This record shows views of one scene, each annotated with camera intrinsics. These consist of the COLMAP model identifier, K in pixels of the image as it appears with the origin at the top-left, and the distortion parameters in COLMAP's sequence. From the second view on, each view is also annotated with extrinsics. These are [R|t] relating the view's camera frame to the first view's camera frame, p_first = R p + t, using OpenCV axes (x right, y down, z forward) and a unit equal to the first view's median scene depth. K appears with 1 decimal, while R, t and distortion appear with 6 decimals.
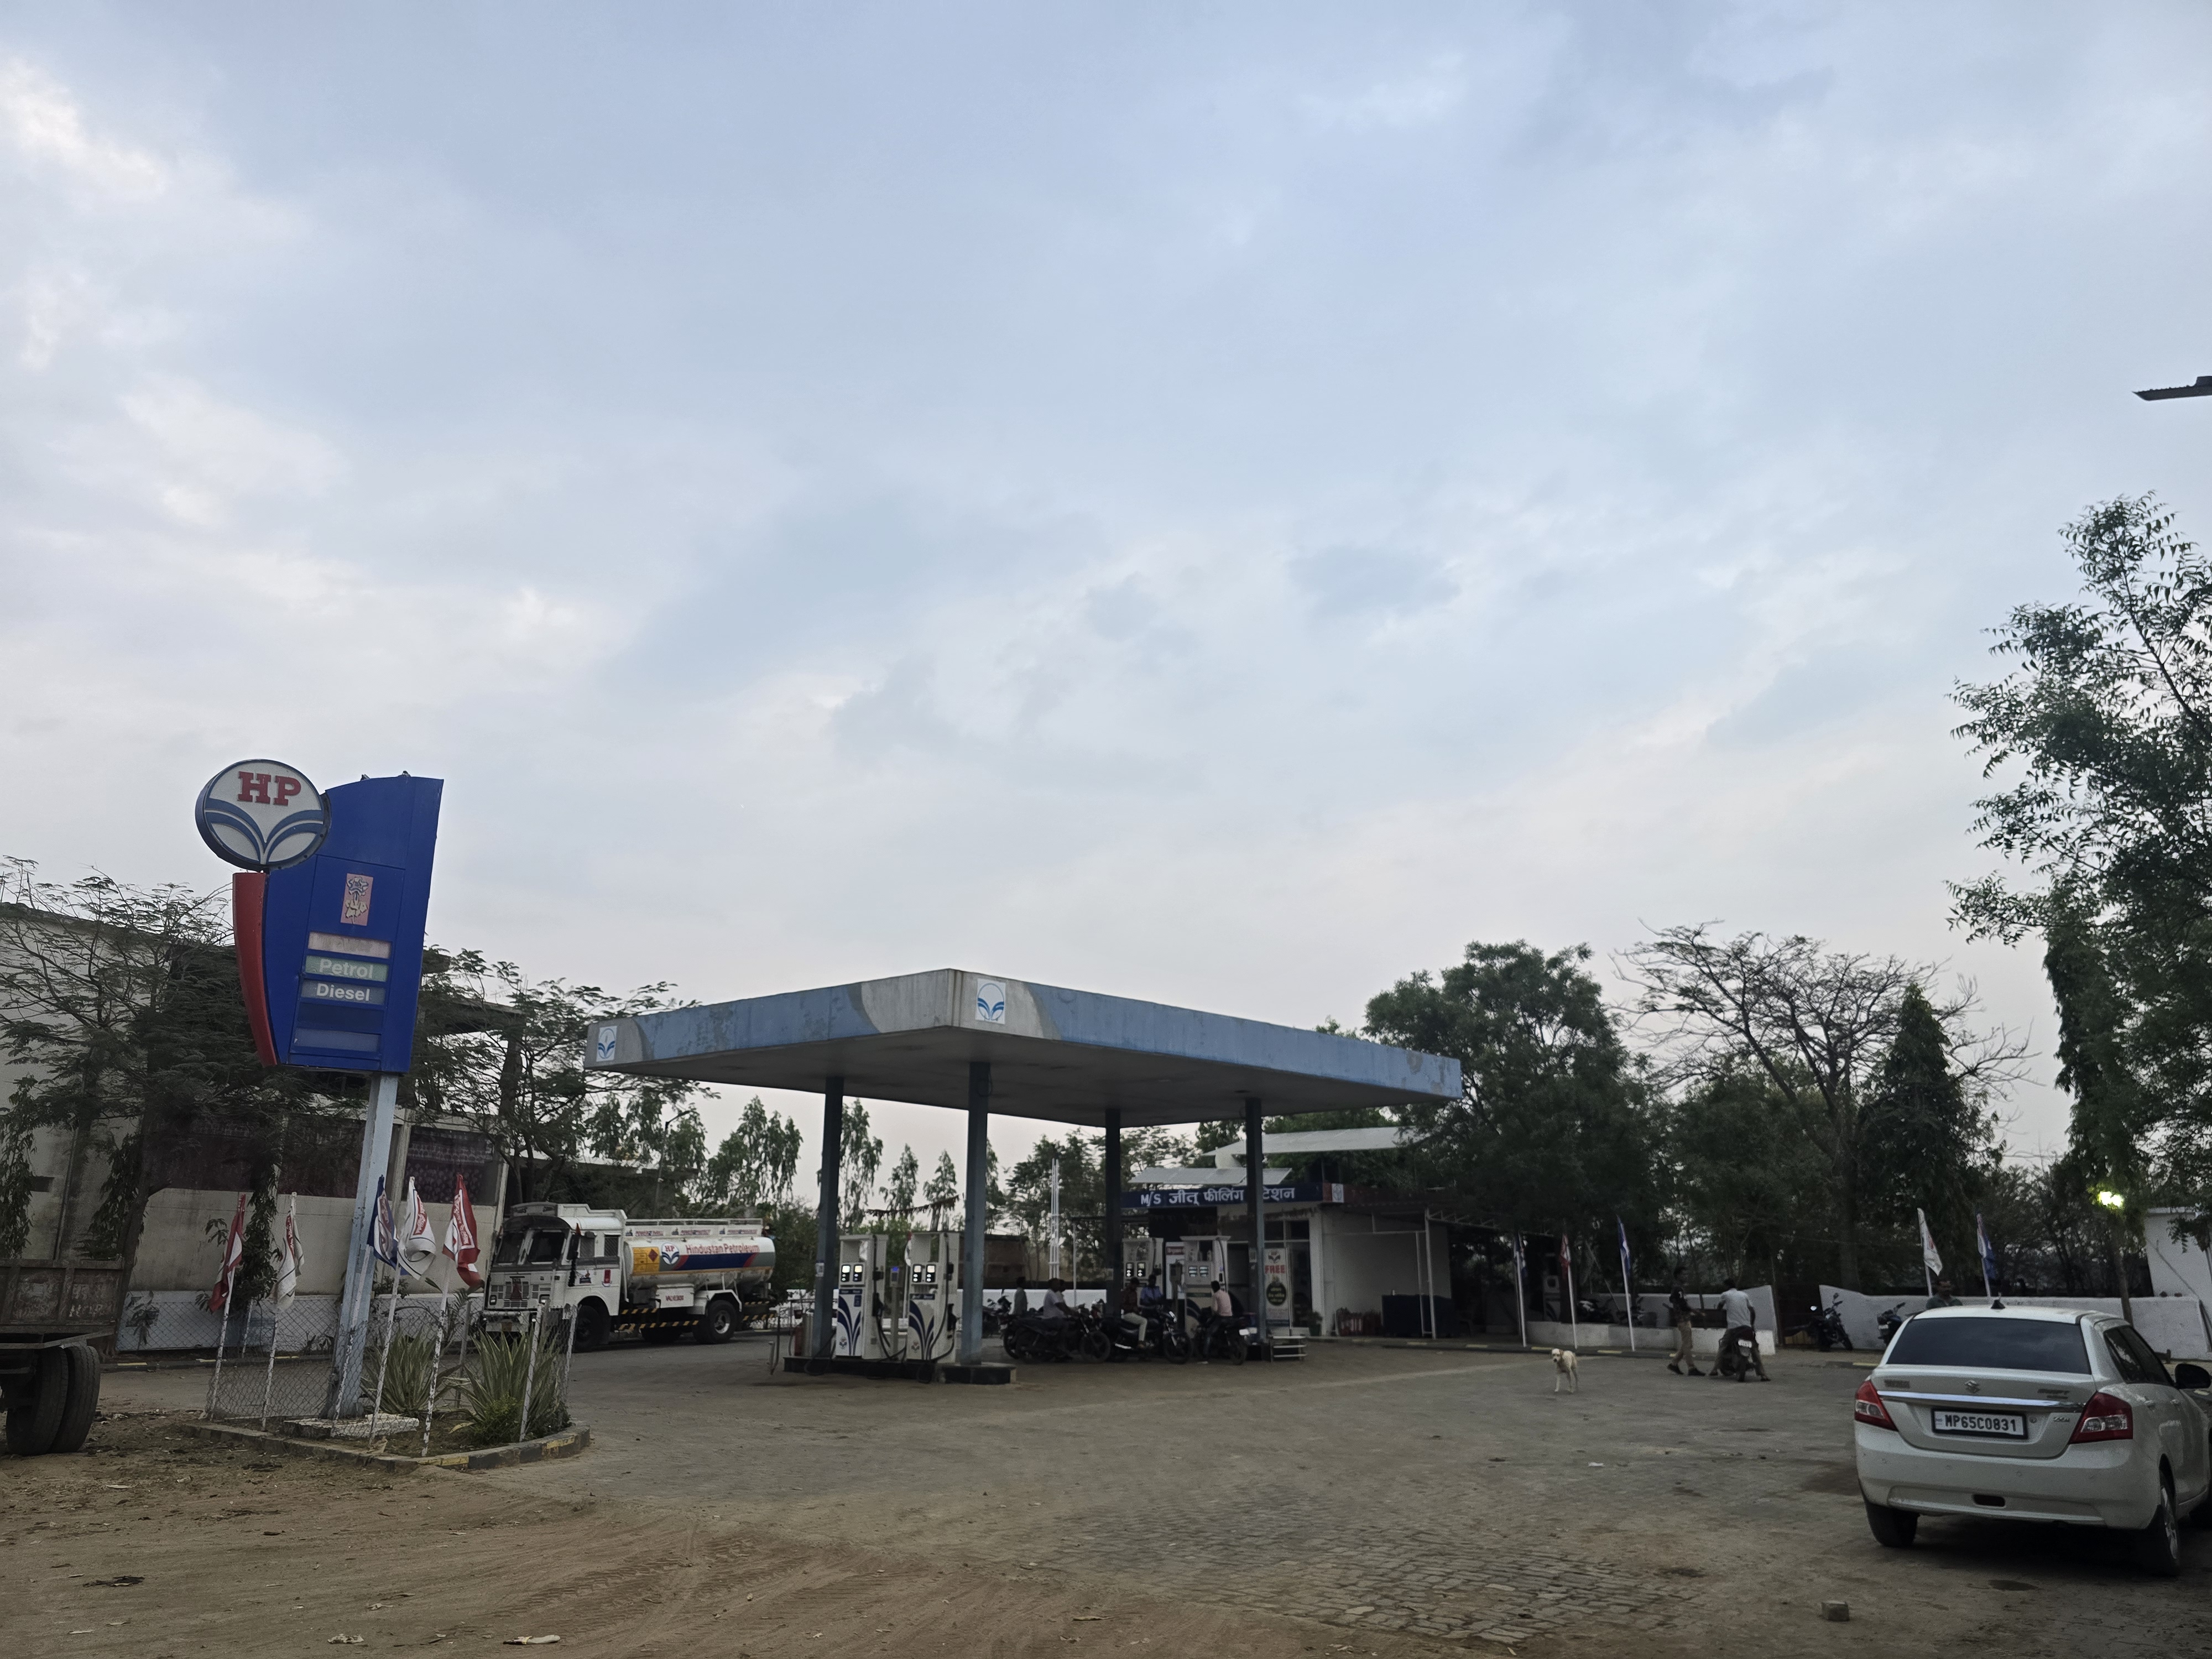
lens RADIAL K [[1495.4, 0, 1106.0], [0, 1495.4, 829.5], [0, 0, 1]] dist [0.033644, -0.002167]
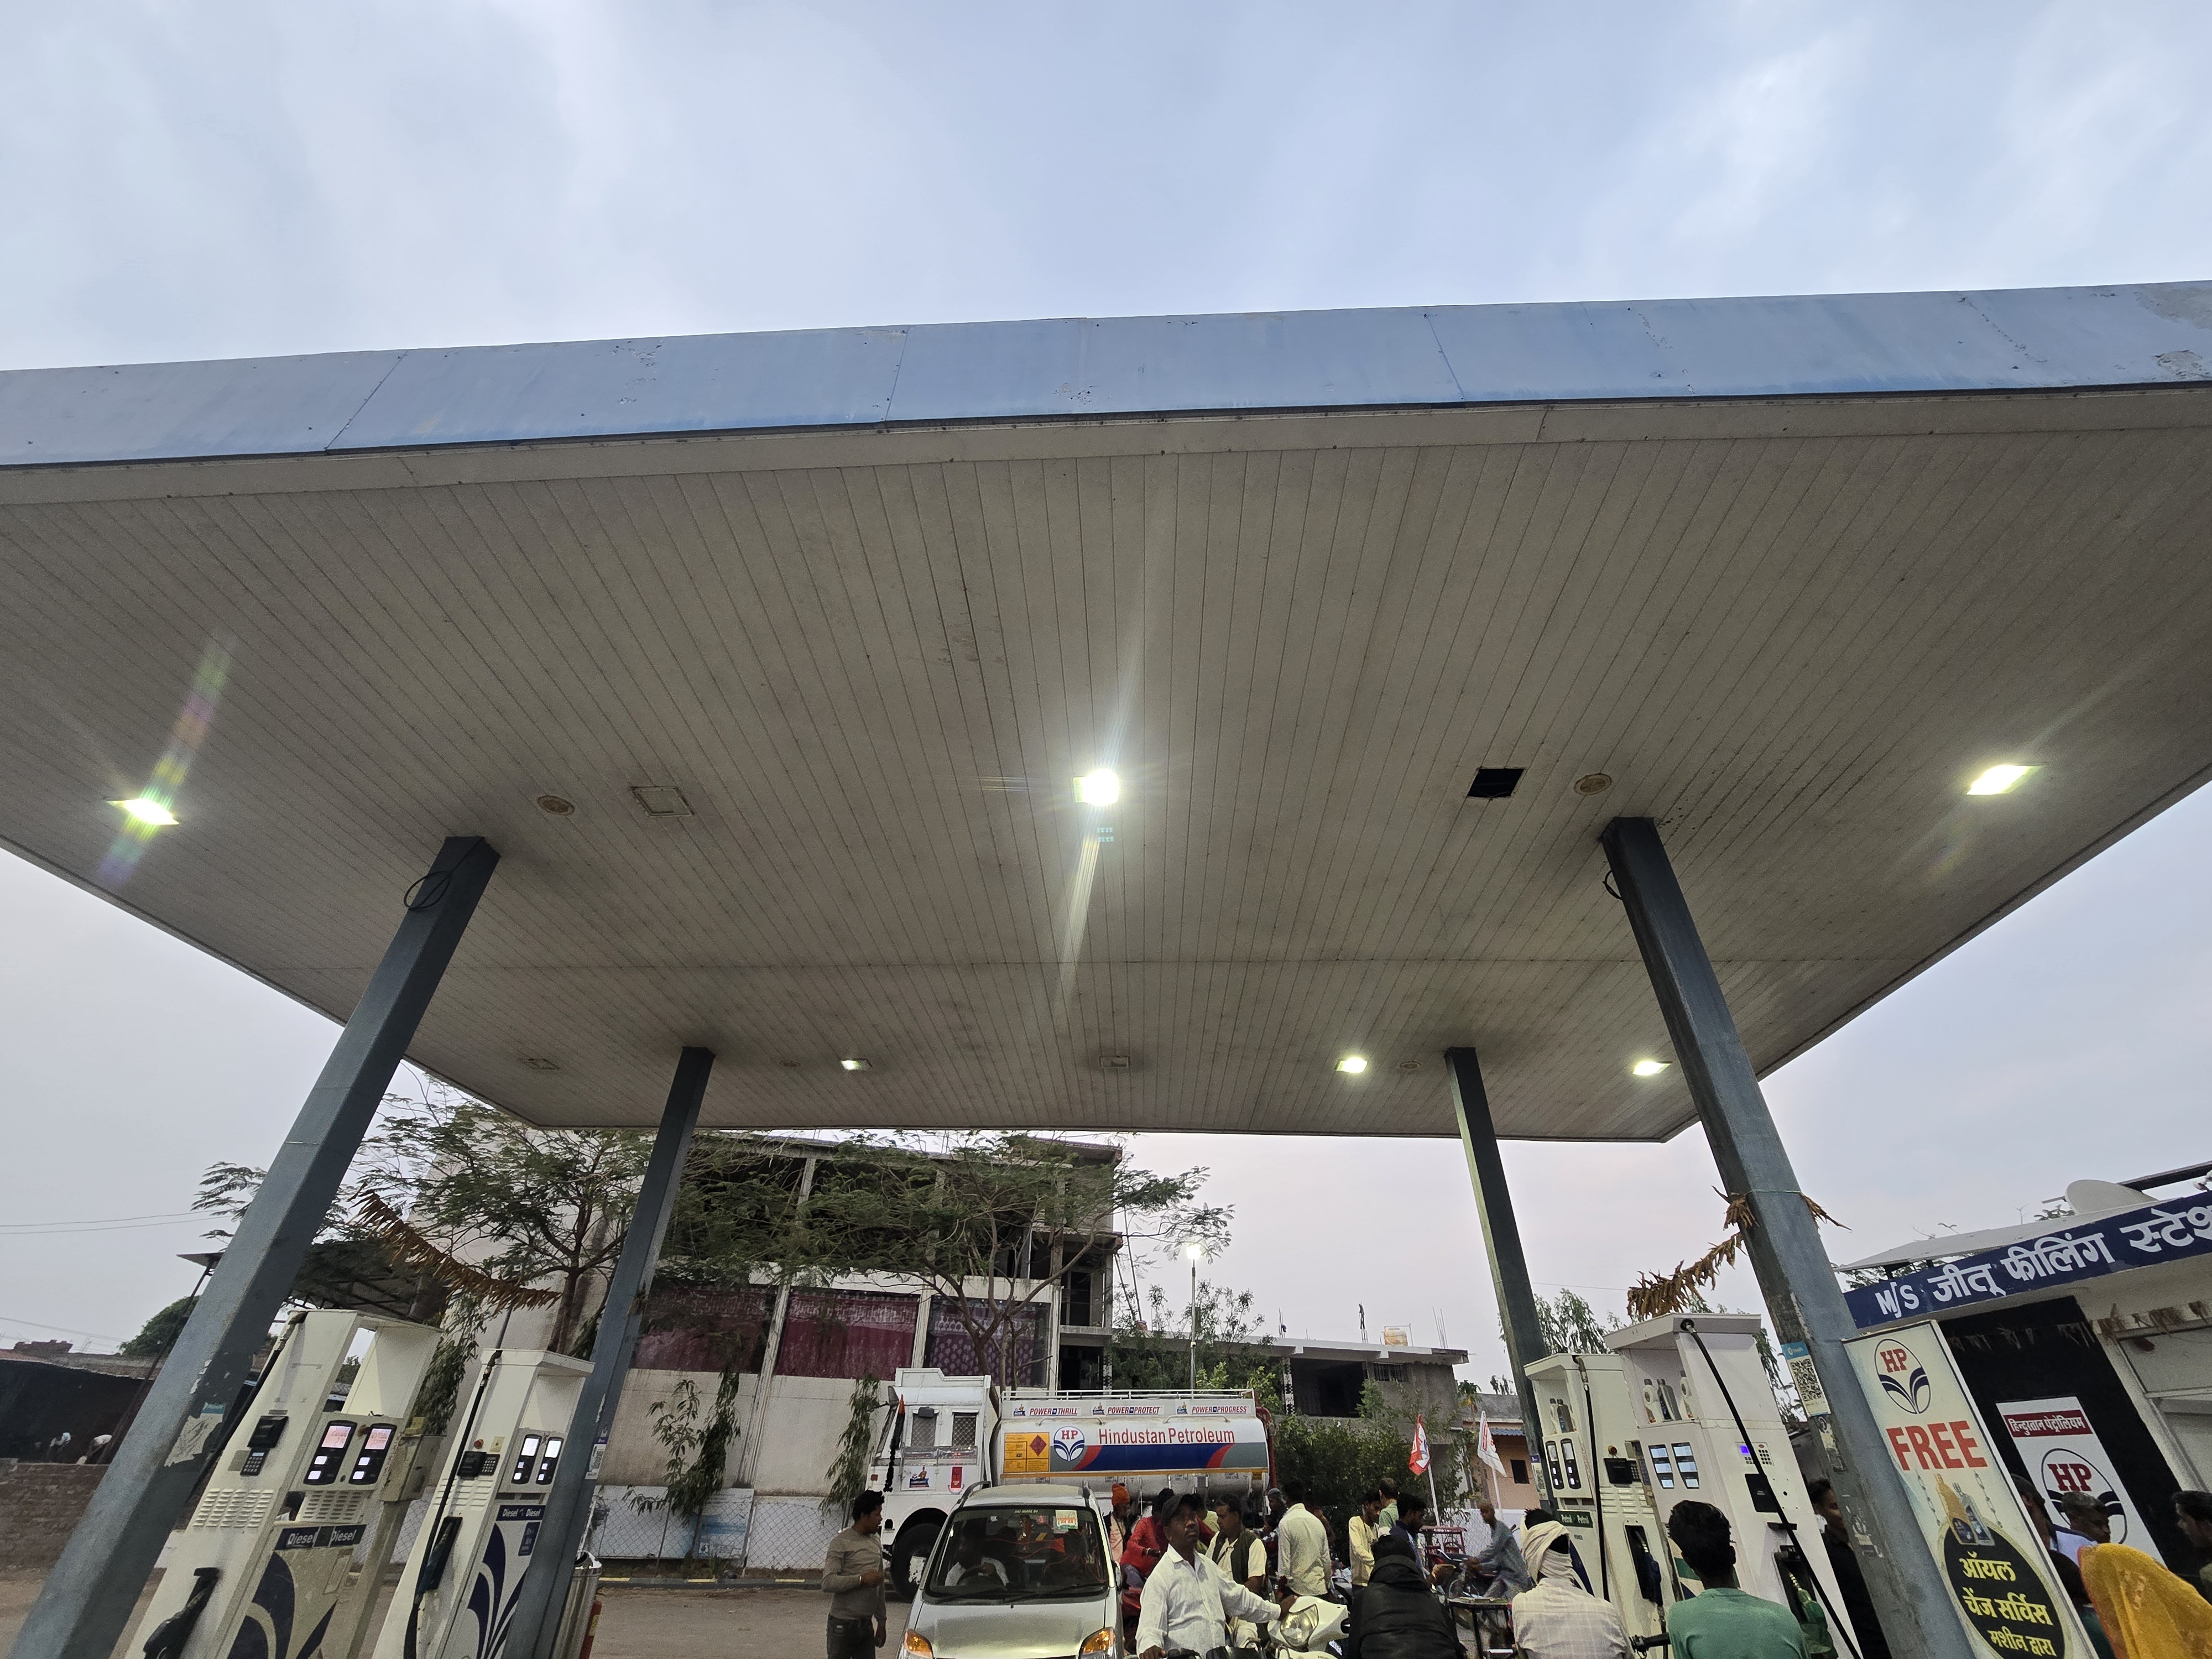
lens RADIAL K [[904.8, 0, 1106.0], [0, 904.8, 829.5], [0, 0, 1]] dist [0.002075, 0.000875]
pose [[0.635078, -0.444867, -0.631482, 0.131218], [0.205327, 0.885319, -0.417194, 0.209689], [0.744659, 0.135291, 0.653590, 0.699557]]
